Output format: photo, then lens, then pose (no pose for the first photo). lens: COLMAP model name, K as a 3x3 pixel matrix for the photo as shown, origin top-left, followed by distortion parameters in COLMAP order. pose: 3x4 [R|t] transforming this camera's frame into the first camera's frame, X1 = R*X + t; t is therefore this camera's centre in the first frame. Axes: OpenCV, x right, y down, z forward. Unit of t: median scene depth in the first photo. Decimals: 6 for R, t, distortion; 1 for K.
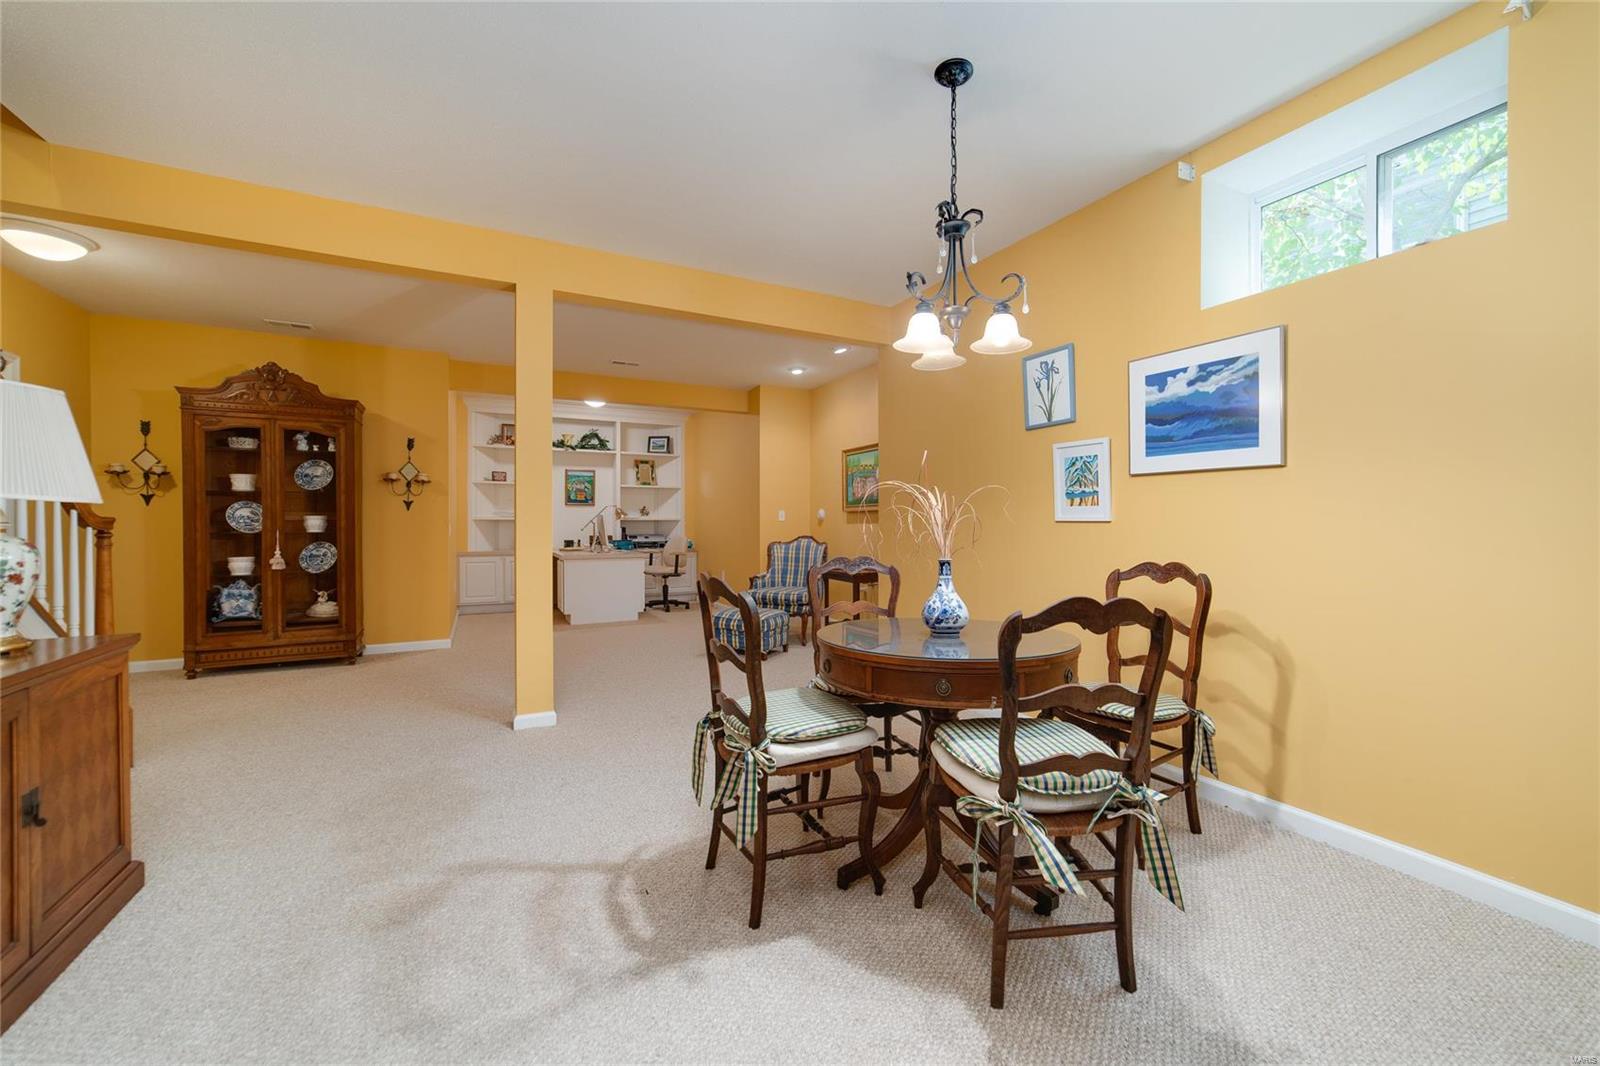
lens RADIAL K [[617.6, 0, 798.3], [0, 617.6, 526.0], [0, 0, 1]] dist [0.003734, 0.000121]
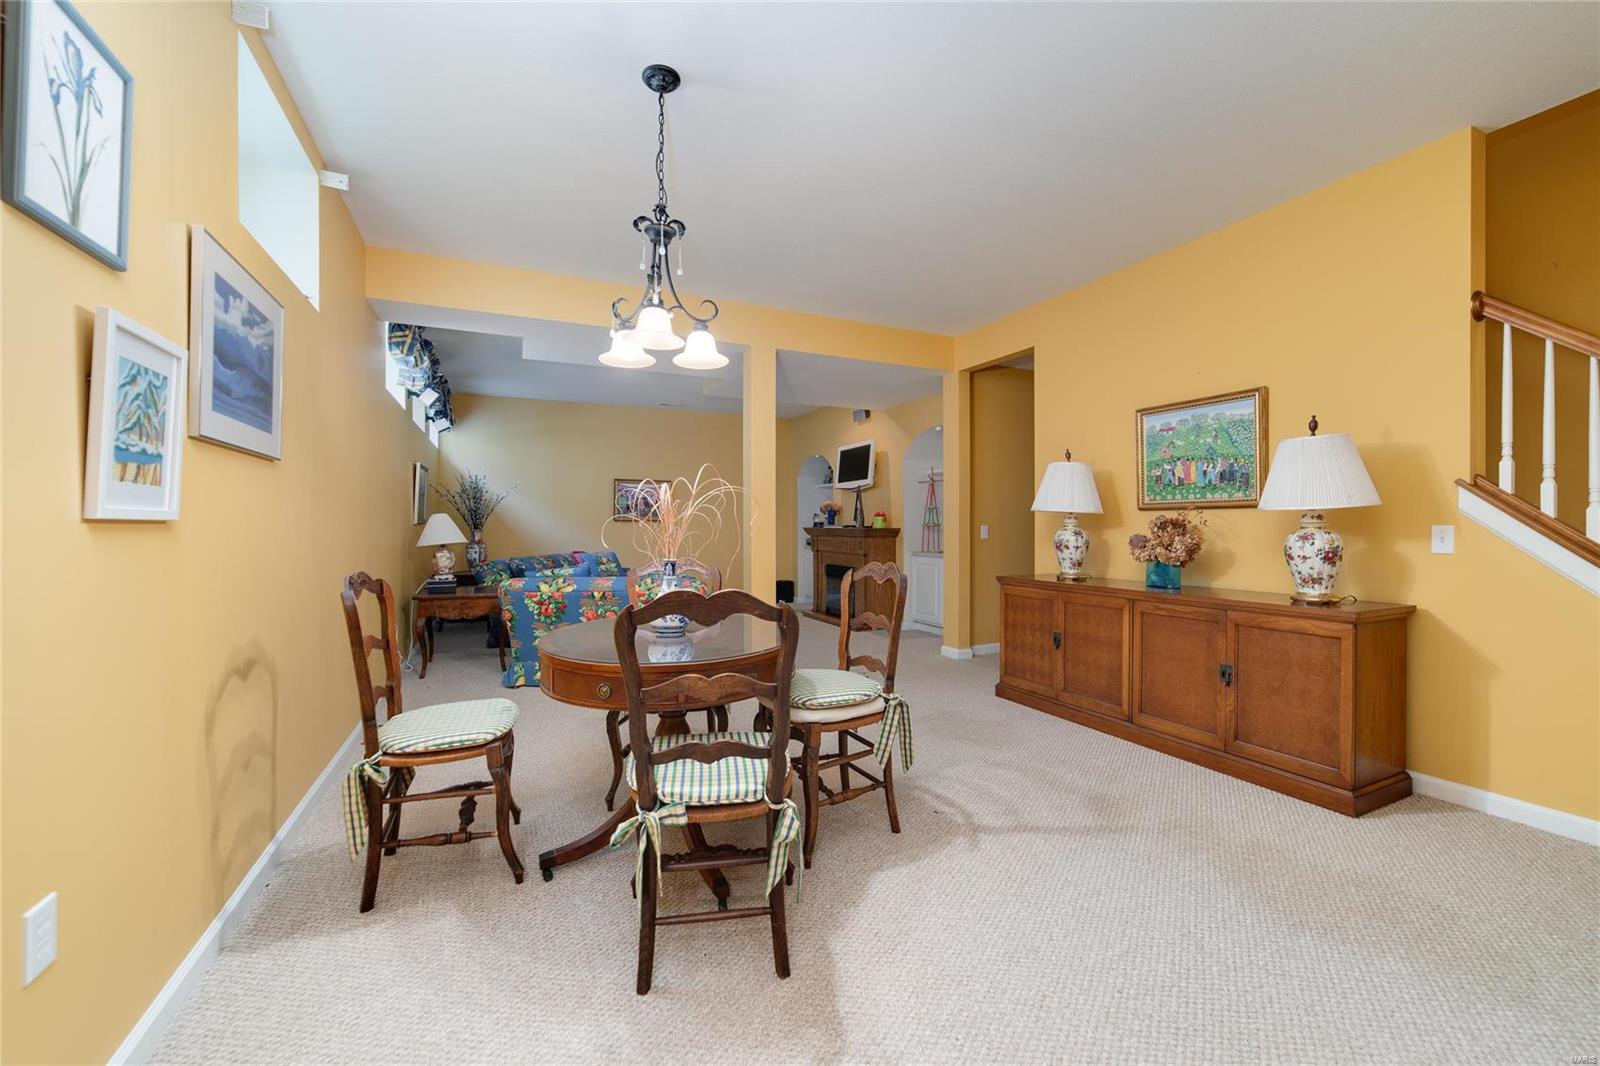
lens RADIAL K [[617.6, 0, 801.4], [0, 617.6, 524.6], [0, 0, 1]] dist [0.003734, 0.000121]
pose [[-0.999164, 0.008363, 0.040017, -0.022184], [0.008436, 0.999963, 0.001660, -0.001675], [-0.040002, 0.001997, -0.999198, 2.043985]]
